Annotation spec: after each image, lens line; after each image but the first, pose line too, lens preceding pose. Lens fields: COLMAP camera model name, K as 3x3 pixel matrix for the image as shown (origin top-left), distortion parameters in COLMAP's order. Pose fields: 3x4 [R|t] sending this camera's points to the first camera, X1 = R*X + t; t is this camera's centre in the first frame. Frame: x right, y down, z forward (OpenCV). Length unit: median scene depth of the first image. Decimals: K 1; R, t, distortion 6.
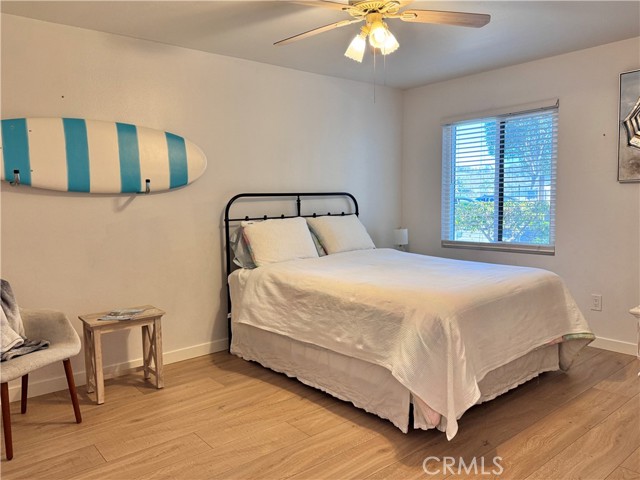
lens RADIAL K [[481.7, 0, 322.9], [0, 481.7, 242.4], [0, 0, 1]] dist [0.109823, -0.157659]
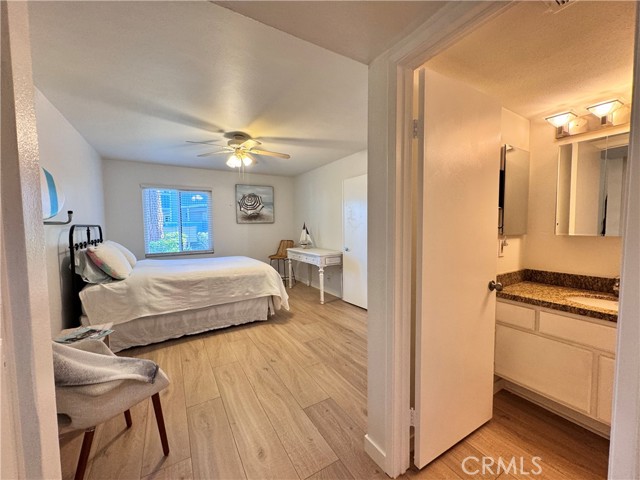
lens RADIAL K [[254.1, 0, 320.9], [0, 254.1, 238.6], [0, 0, 1]] dist [-0.001388, -0.000068]
pose [[0.154905, -0.035879, 0.987278, -0.831791], [0.095340, 0.995219, 0.021209, -0.027061], [-0.983318, 0.090841, 0.157585, 0.364941]]
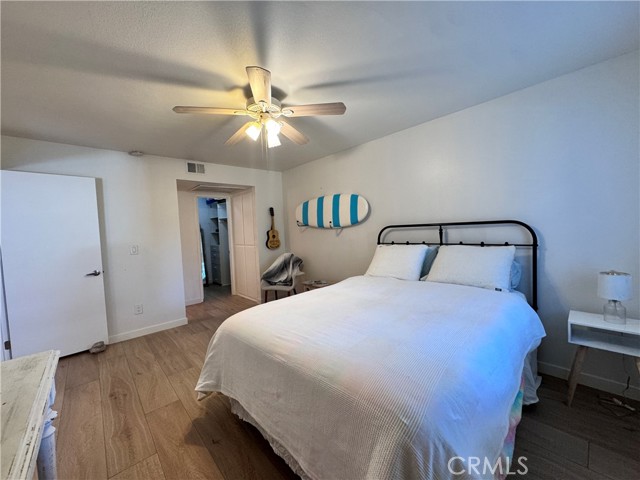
lens RADIAL K [[268.4, 0, 320.0], [0, 268.4, 240.0], [0, 0, 1]] dist [-0.001222, -0.000157]
pose [[0.027463, 0.058995, -0.997880, 0.760850], [-0.048380, 0.997166, 0.057622, -0.112630], [0.998451, 0.046695, 0.030239, 0.919224]]
